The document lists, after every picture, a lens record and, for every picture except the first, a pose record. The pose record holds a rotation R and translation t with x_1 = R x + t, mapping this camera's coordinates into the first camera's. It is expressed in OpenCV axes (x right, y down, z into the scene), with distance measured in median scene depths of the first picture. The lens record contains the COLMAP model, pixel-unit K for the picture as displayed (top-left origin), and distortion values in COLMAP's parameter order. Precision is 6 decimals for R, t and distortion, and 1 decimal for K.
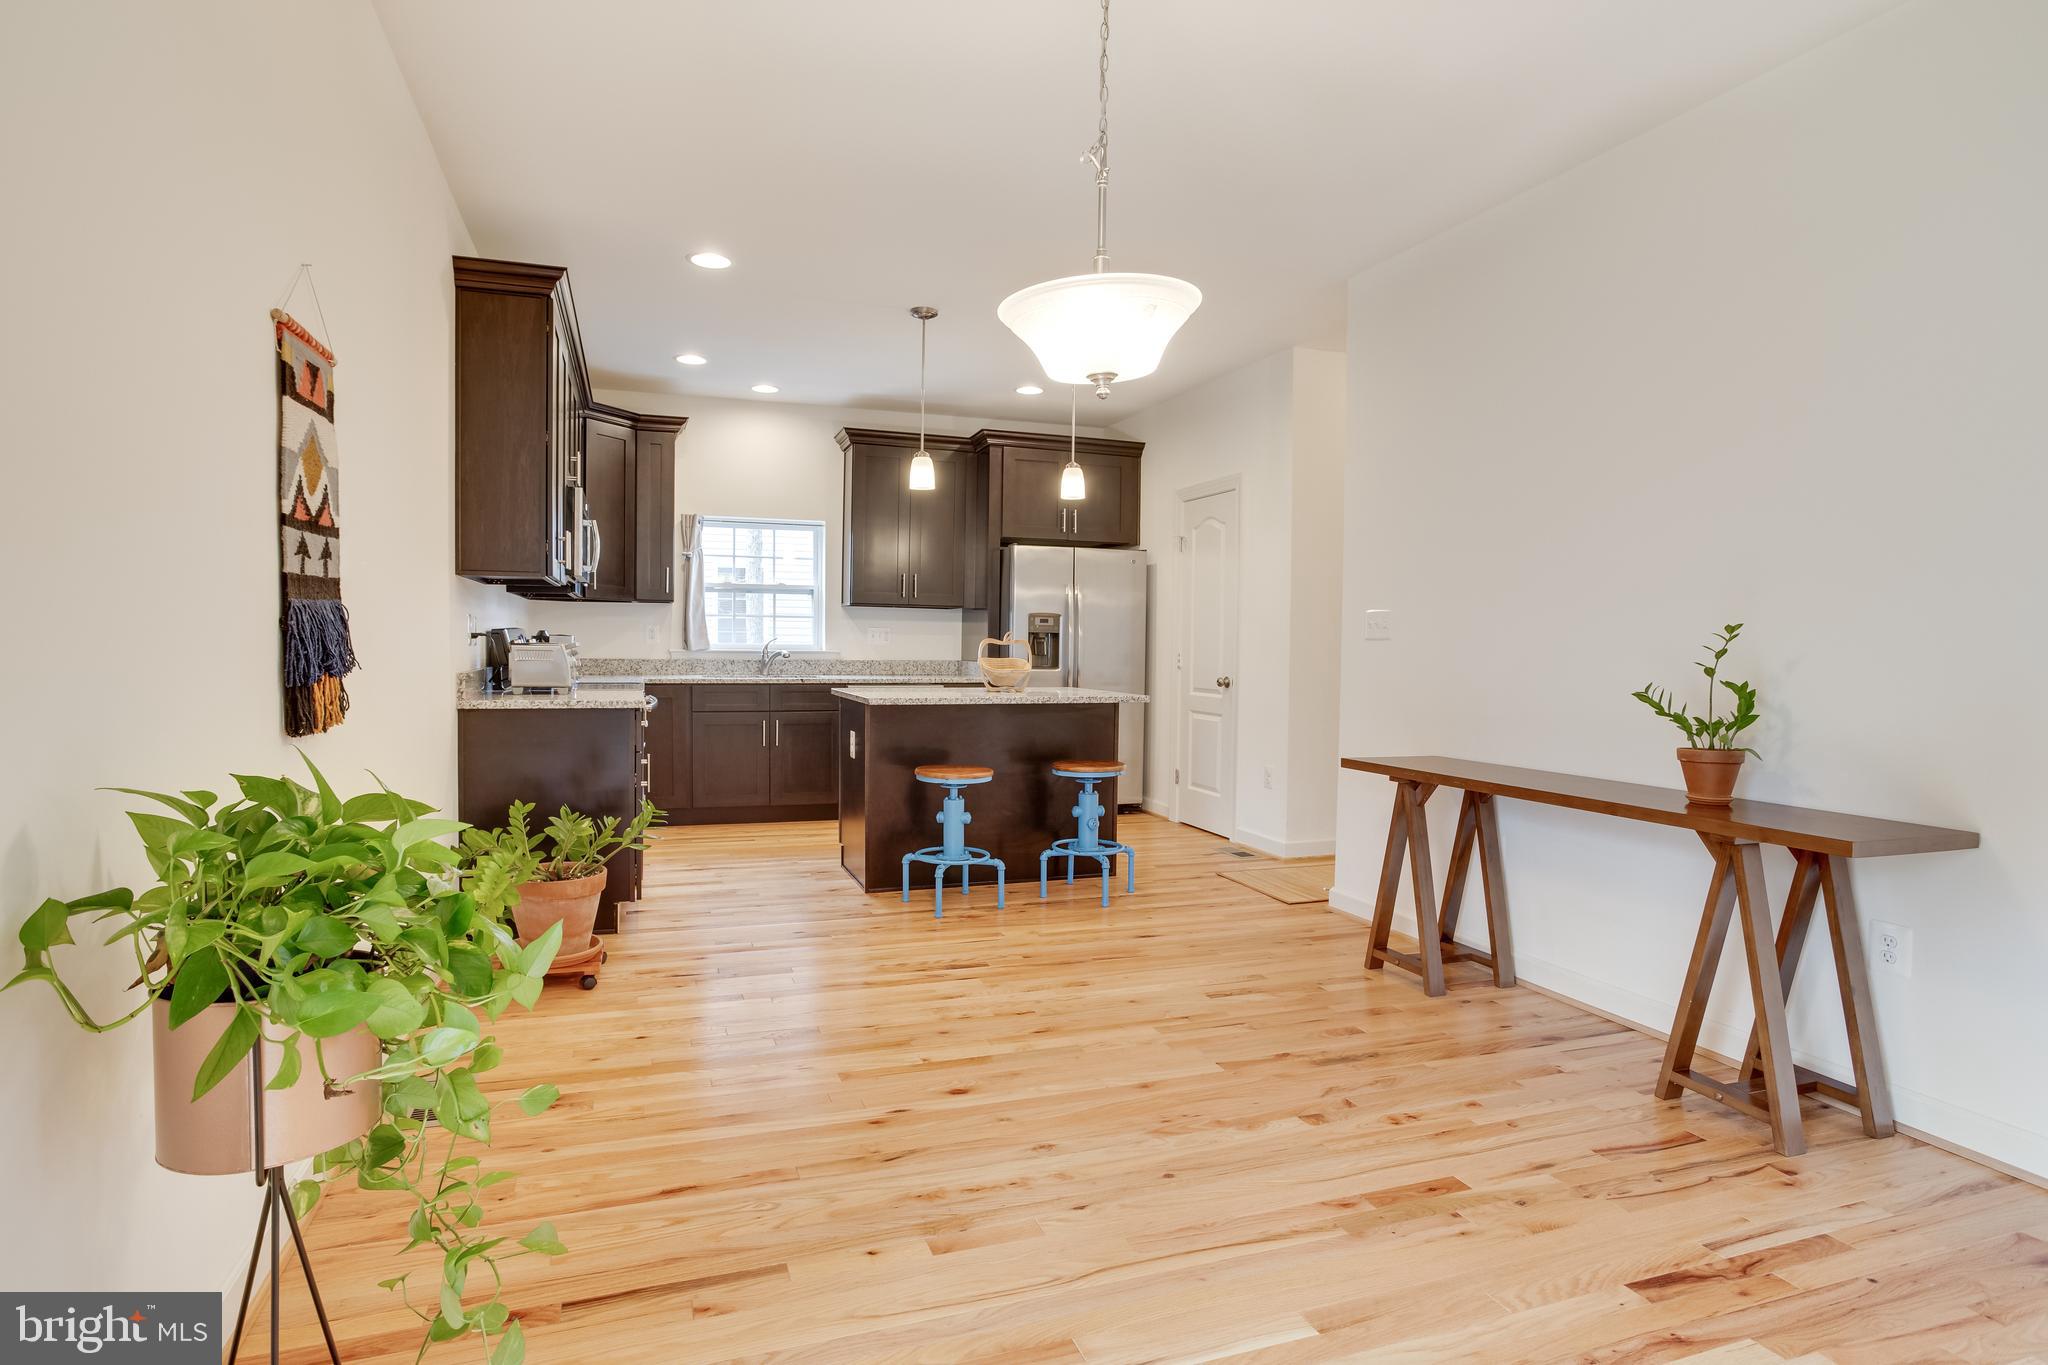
lens RADIAL K [[1031.9, 0, 1044.1], [0, 1031.9, 664.0], [0, 0, 1]] dist [-0.039474, 0.013861]
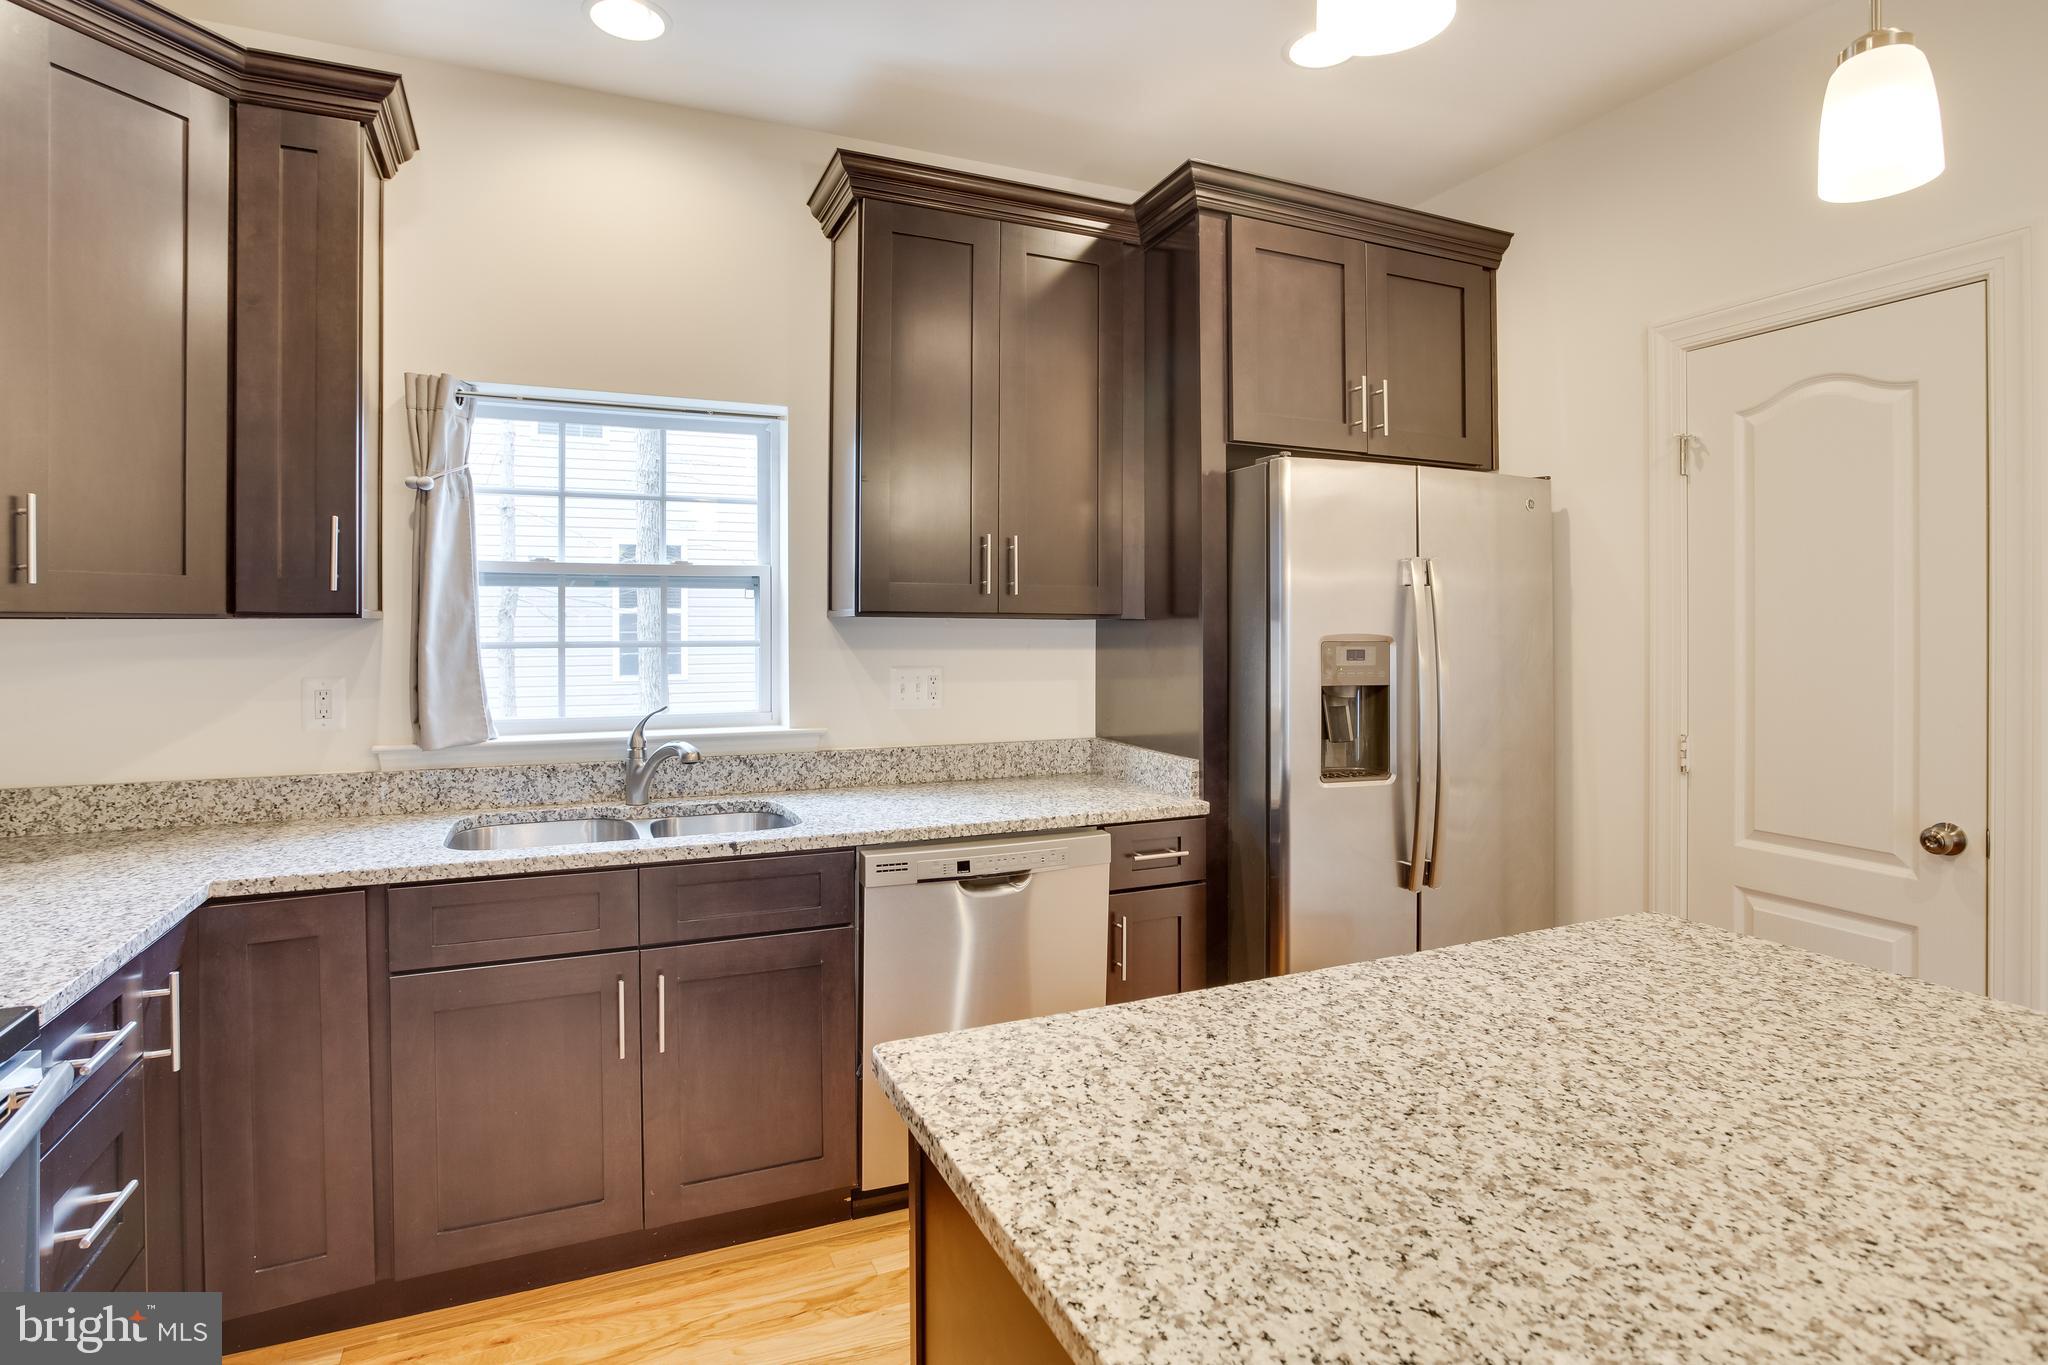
lens RADIAL K [[1031.9, 0, 1006.1], [0, 1031.9, 648.5], [0, 0, 1]] dist [-0.039474, 0.013861]
pose [[0.999689, -0.009697, 0.022959, -0.141638], [0.009615, 0.999947, 0.003686, -0.047596], [-0.022993, -0.003464, 0.999730, 0.615611]]
